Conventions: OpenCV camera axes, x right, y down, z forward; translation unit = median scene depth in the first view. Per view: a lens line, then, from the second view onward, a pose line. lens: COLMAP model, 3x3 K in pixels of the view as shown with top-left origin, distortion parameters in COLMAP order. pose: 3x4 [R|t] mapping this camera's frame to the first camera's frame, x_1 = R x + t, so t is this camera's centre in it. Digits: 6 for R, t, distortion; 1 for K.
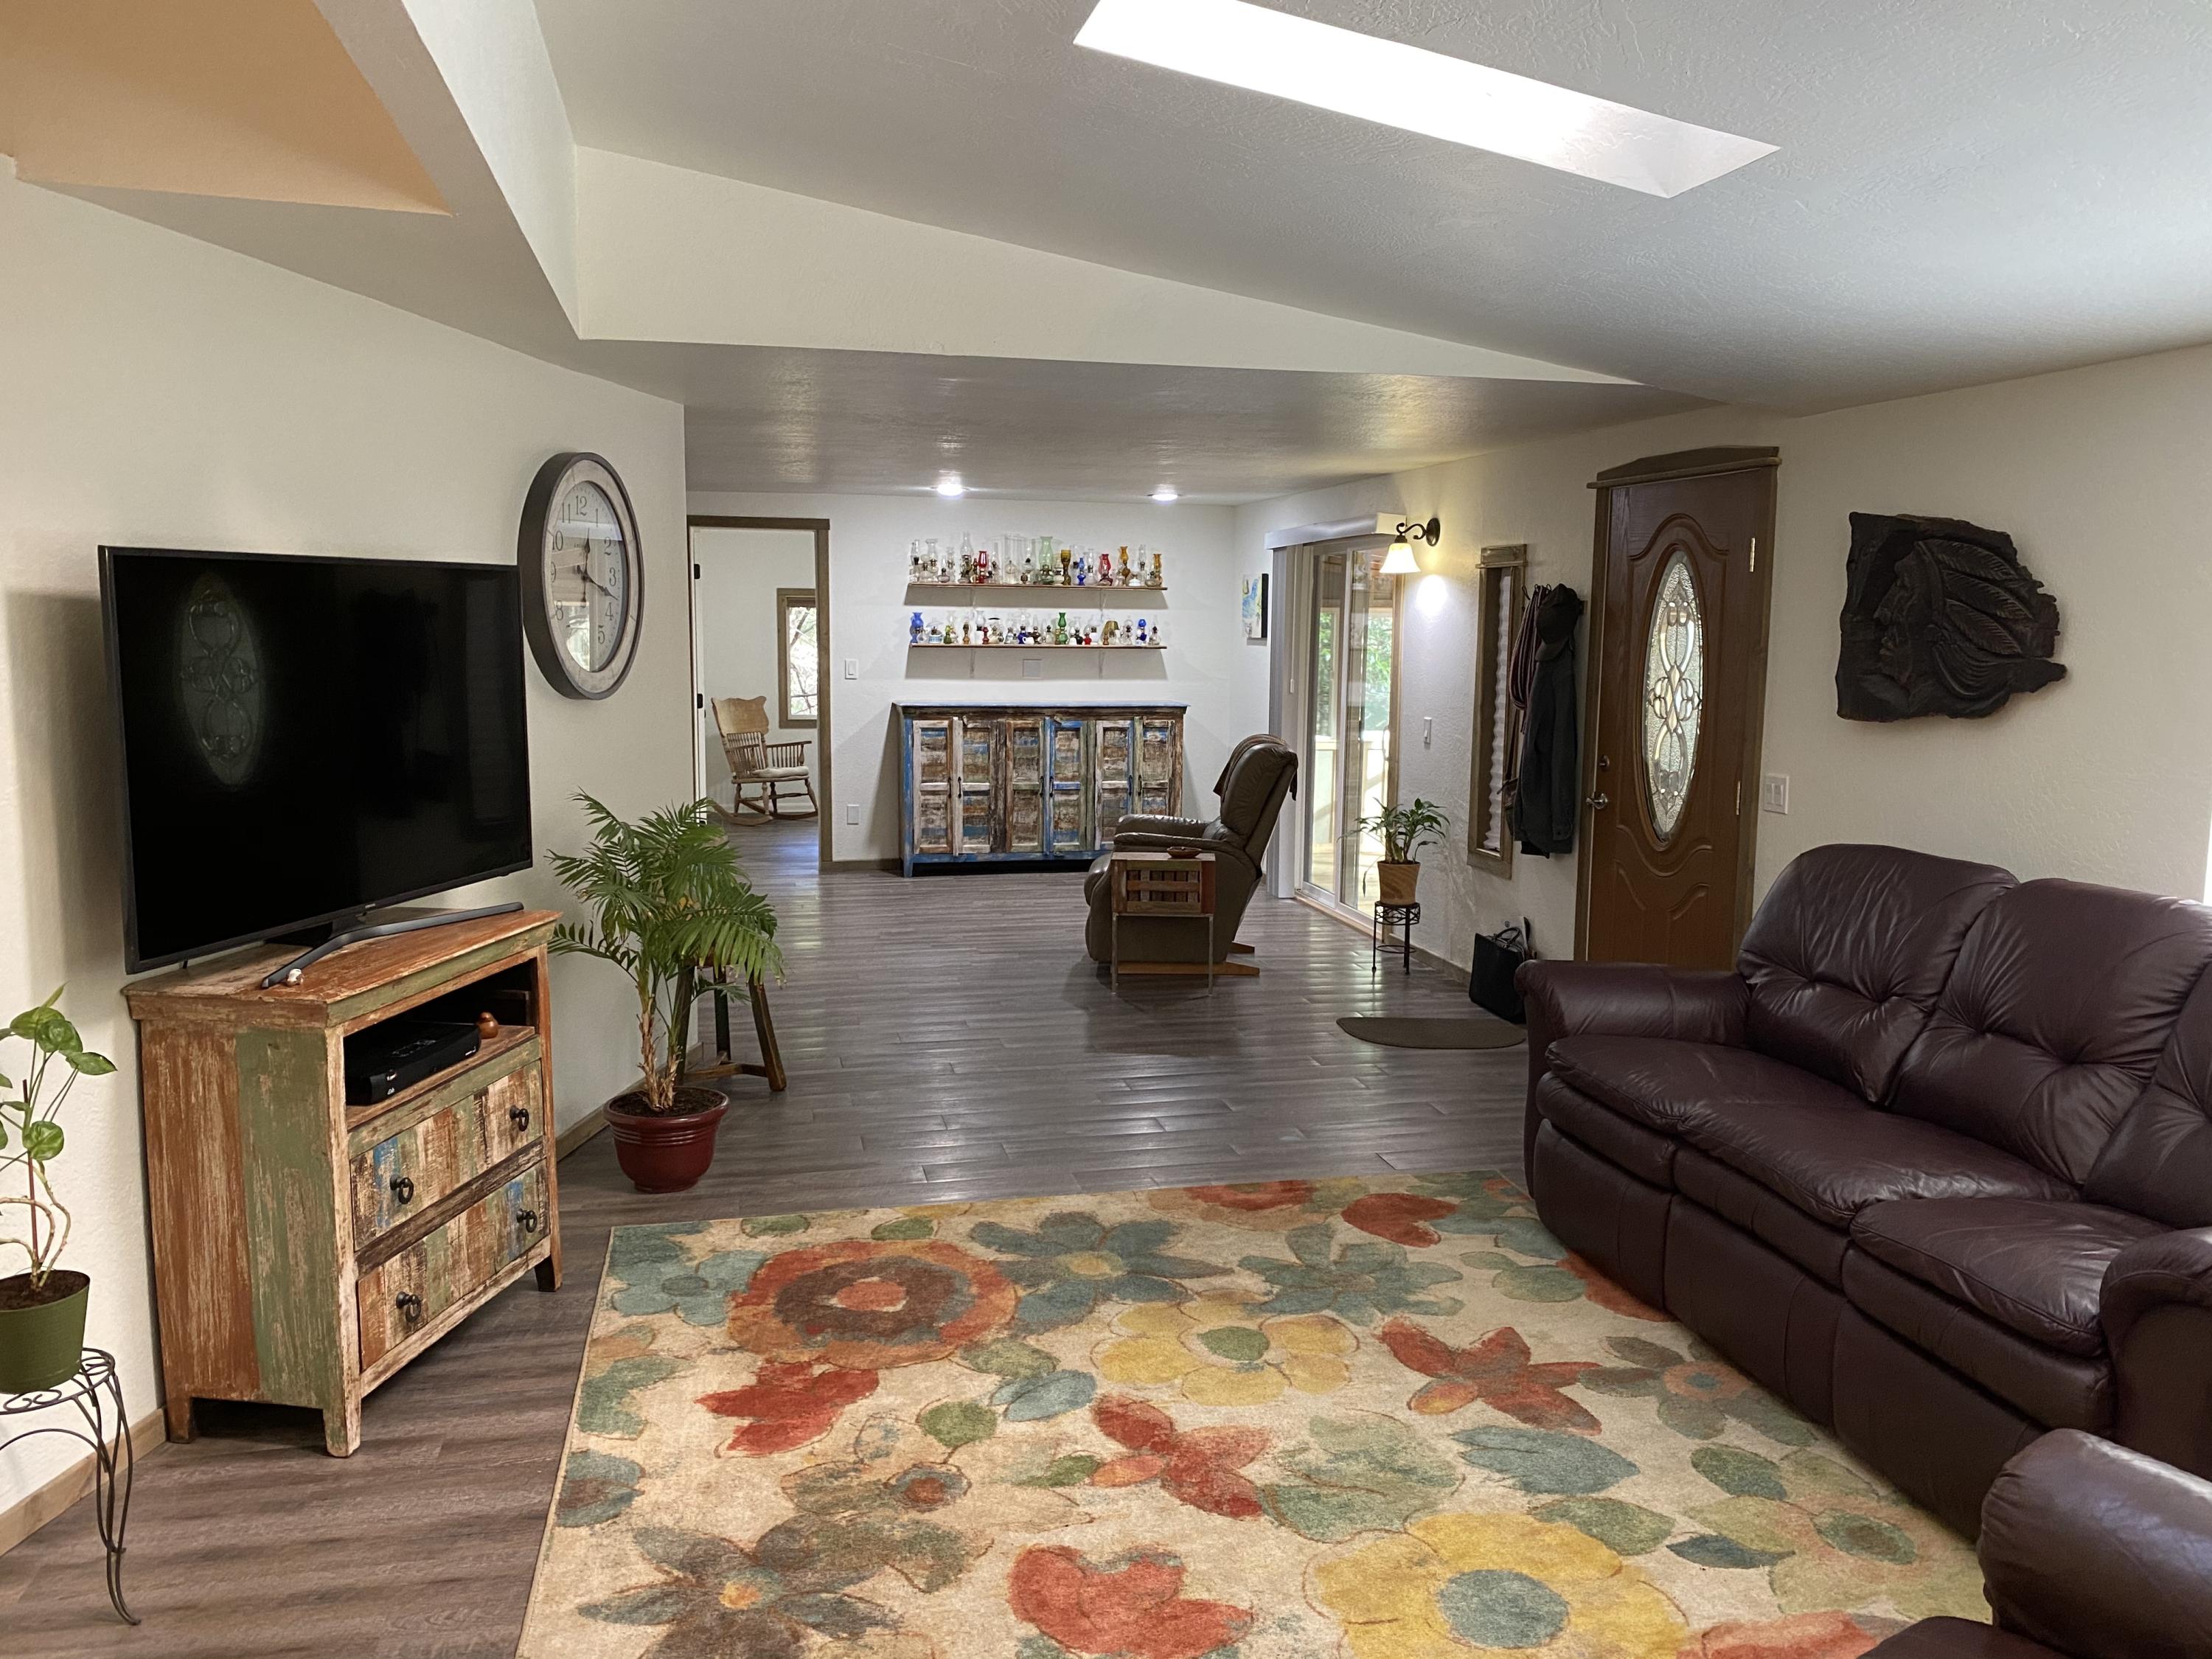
lens RADIAL K [[1669.8, 0, 1110.2], [0, 1669.8, 832.8], [0, 0, 1]] dist [0.022325, -0.012760]
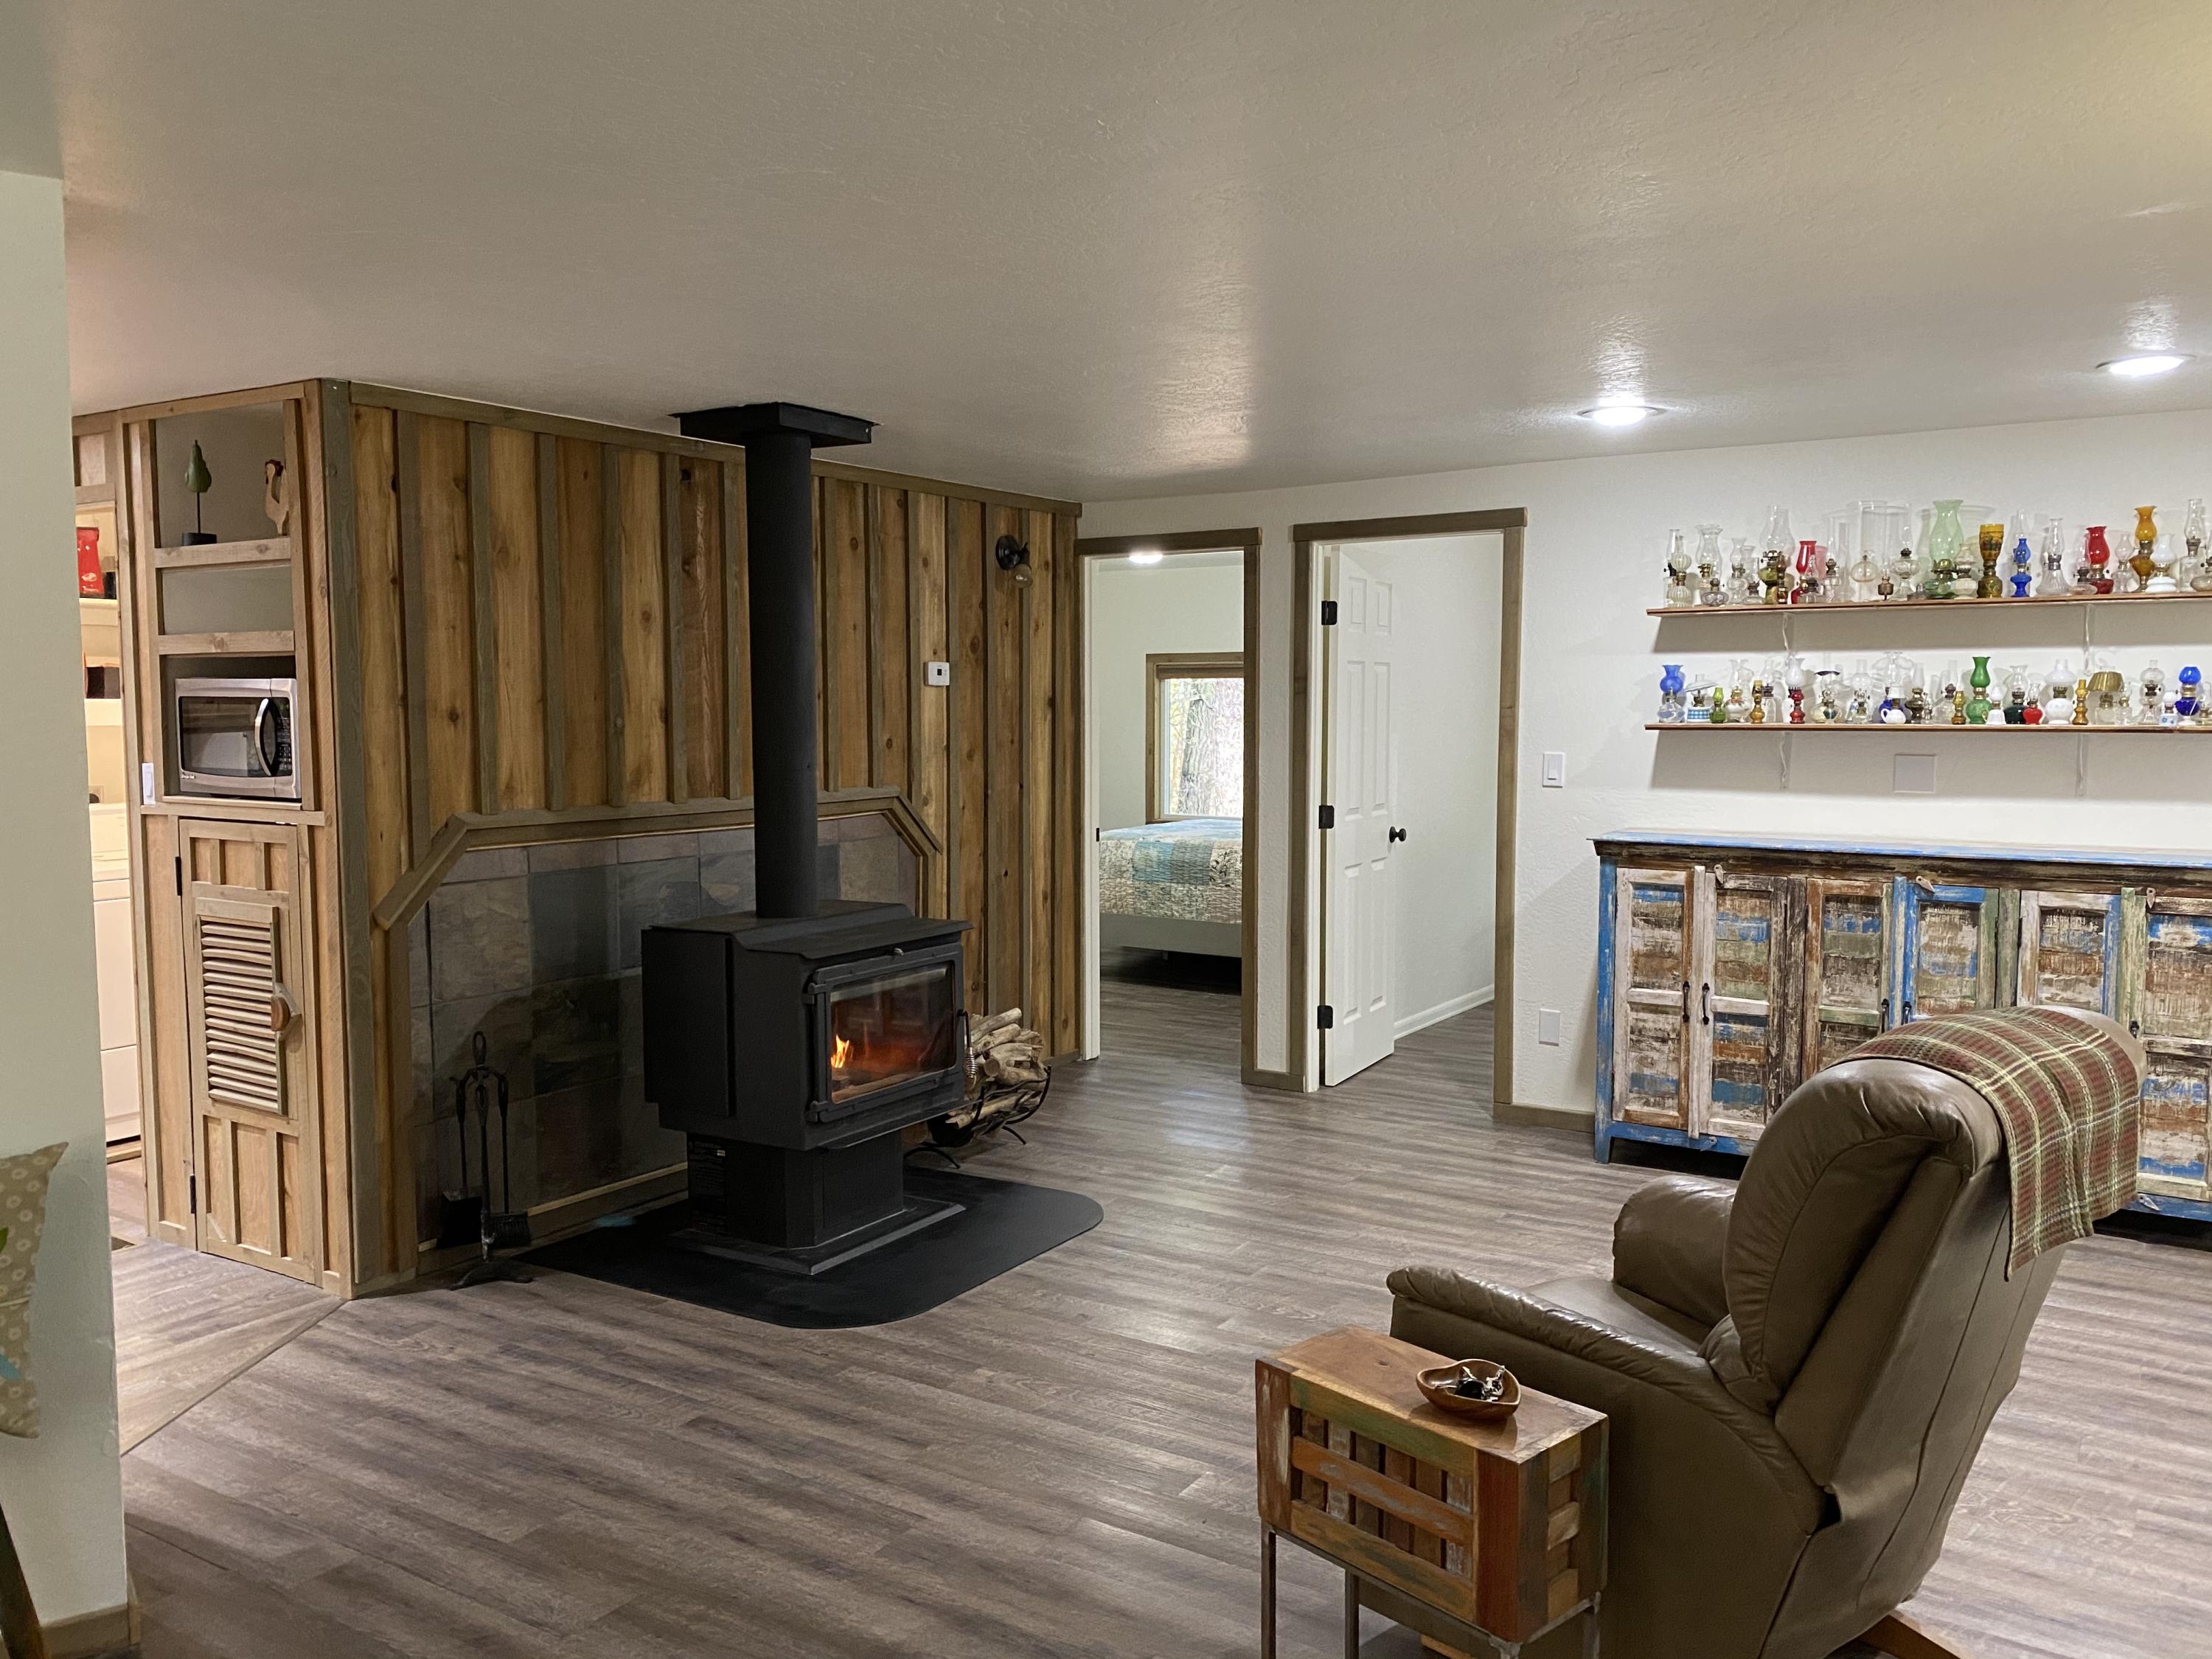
lens RADIAL K [[1669.8, 0, 1109.7], [0, 1669.8, 823.2], [0, 0, 1]] dist [0.022325, -0.012760]
pose [[0.694605, 0.038551, -0.718358, 0.147064], [-0.080141, 0.996494, -0.024013, -0.054809], [0.714914, 0.074249, 0.695259, 0.506493]]
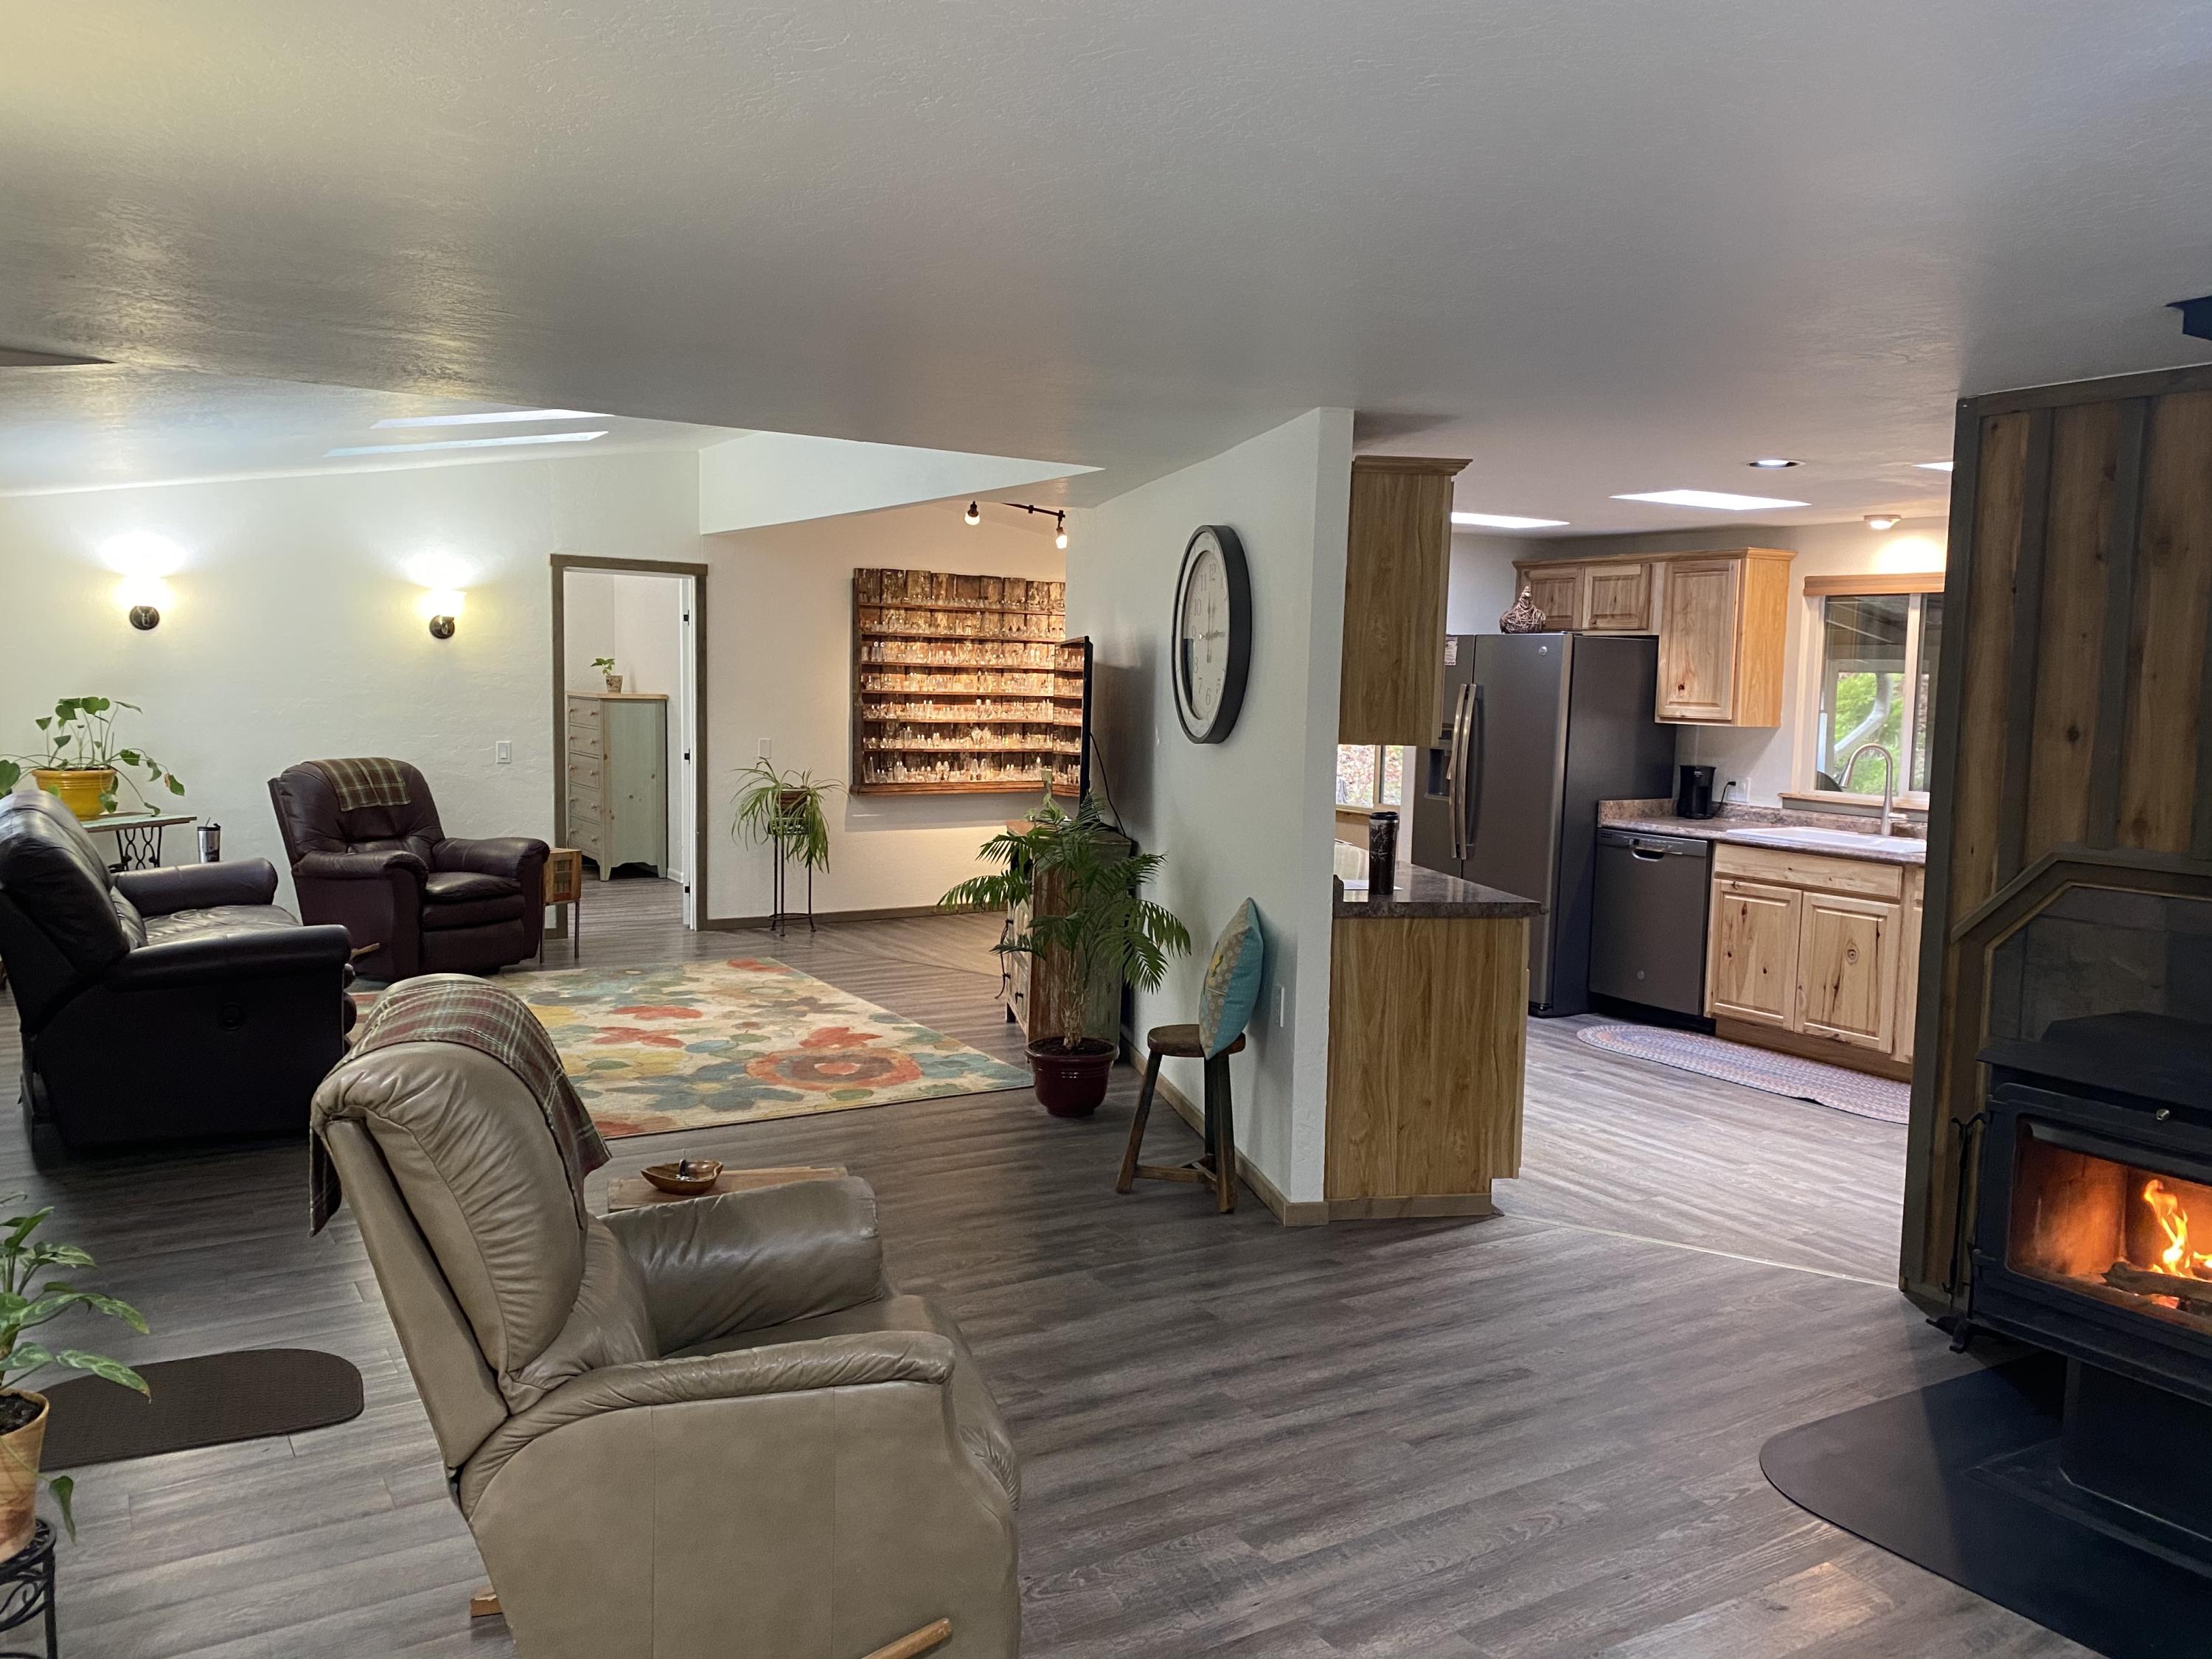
lens RADIAL K [[1669.8, 0, 1120.0], [0, 1669.8, 829.2], [0, 0, 1]] dist [0.022325, -0.012760]
pose [[-0.940645, -0.006417, -0.339331, 0.059455], [-0.081015, 0.975164, 0.206137, -0.120165], [0.329581, 0.221392, -0.917803, 0.972851]]
